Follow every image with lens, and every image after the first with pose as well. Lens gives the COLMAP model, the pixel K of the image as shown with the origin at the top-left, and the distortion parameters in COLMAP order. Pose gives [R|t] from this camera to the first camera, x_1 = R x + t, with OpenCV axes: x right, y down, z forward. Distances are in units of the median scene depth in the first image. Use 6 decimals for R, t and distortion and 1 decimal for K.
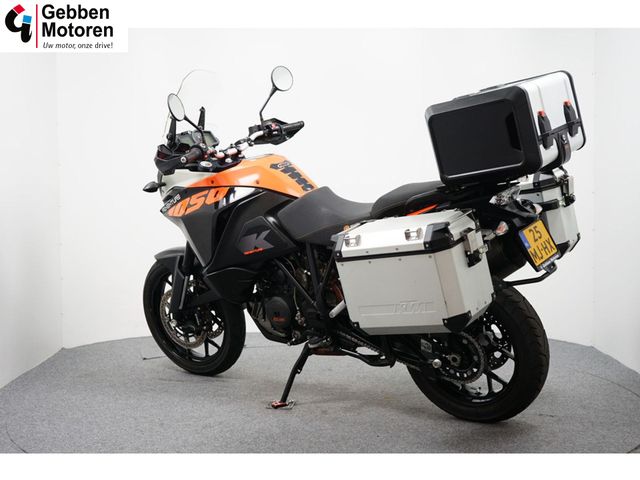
lens RADIAL K [[919.2, 0, 319.4], [0, 919.2, 240.0], [0, 0, 1]] dist [0.005856, 0.000000]
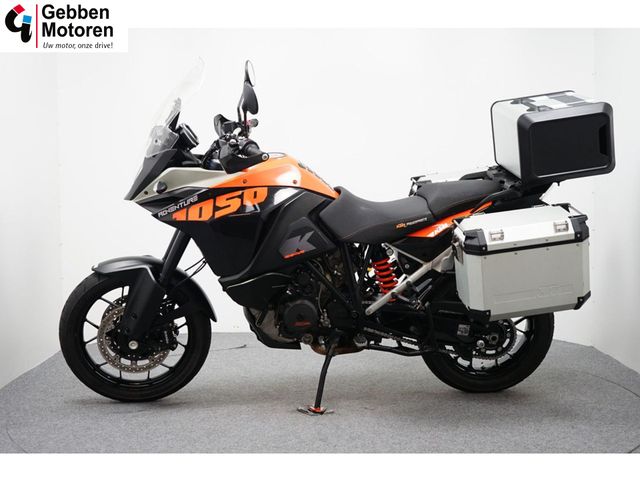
lens RADIAL K [[919.2, 0, 319.1], [0, 919.2, 241.3], [0, 0, 1]] dist [0.005856, 0.000000]
pose [[0.727344, -0.038311, 0.685203, -0.712421], [0.043014, 0.999022, 0.010198, -0.009915], [-0.684924, 0.022056, 0.728280, 0.288151]]
